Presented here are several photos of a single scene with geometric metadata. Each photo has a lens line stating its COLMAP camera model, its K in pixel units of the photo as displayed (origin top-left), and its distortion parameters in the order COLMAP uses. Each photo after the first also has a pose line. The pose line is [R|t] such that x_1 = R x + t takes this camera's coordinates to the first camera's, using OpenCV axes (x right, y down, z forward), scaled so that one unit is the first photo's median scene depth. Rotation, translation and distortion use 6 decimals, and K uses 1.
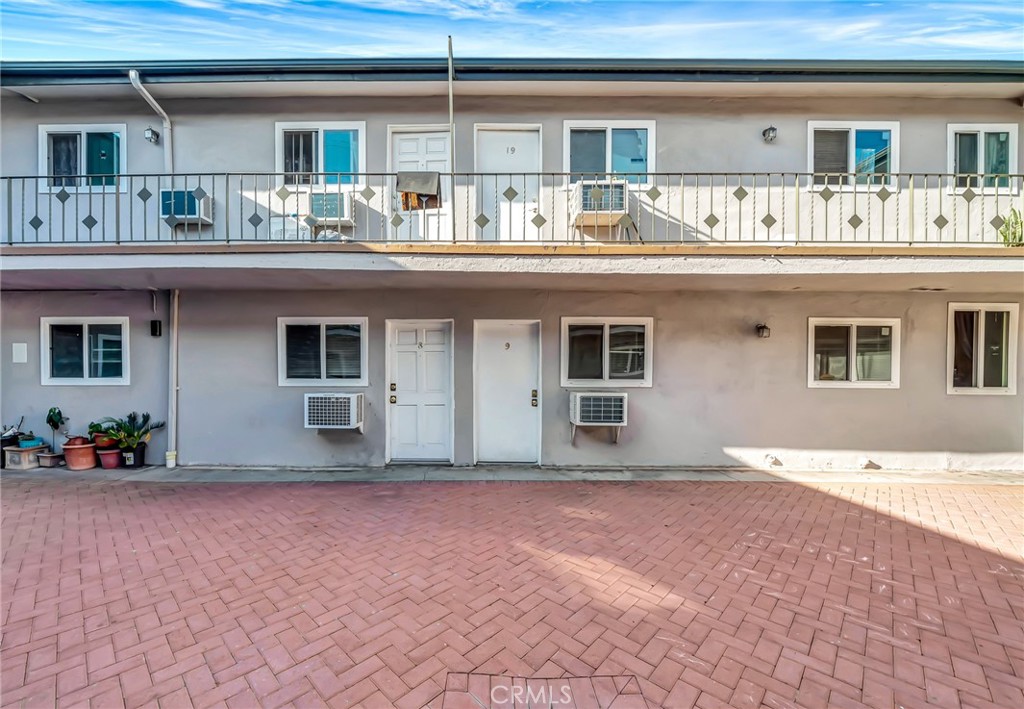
lens RADIAL K [[378.5, 0, 512.1], [0, 378.5, 330.9], [0, 0, 1]] dist [-0.005230, -0.000169]
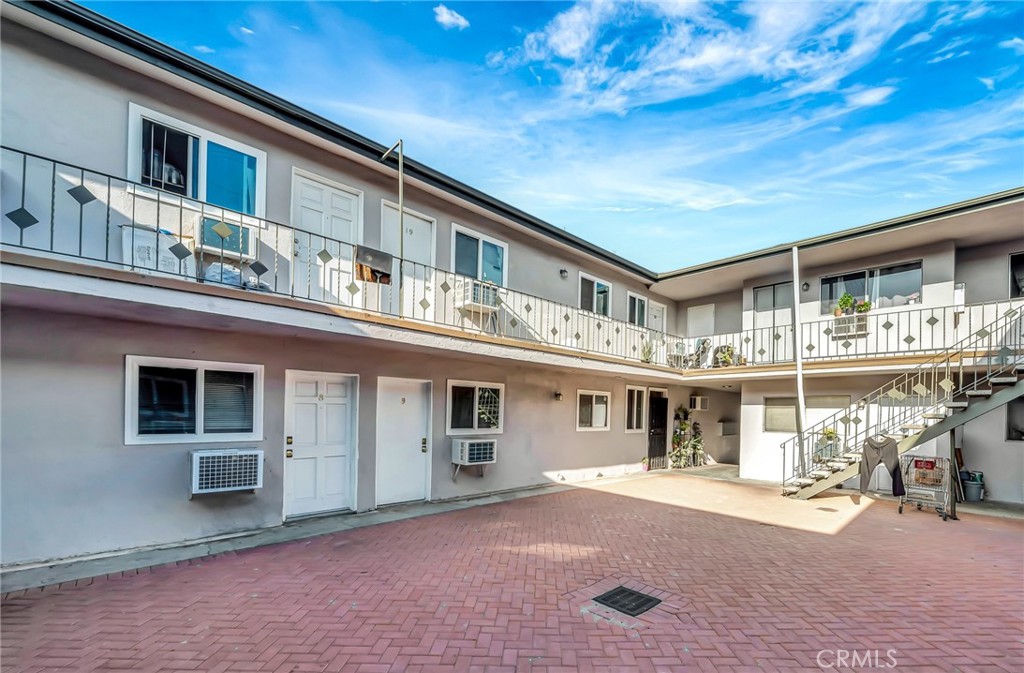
lens RADIAL K [[376.7, 0, 512.0], [0, 376.7, 336.5], [0, 0, 1]] dist [-0.002458, -0.000069]
pose [[0.765066, 0.134211, 0.629810, -0.533712], [-0.087671, 0.990642, -0.104605, -0.066823], [-0.637956, 0.024814, 0.769673, -0.120832]]
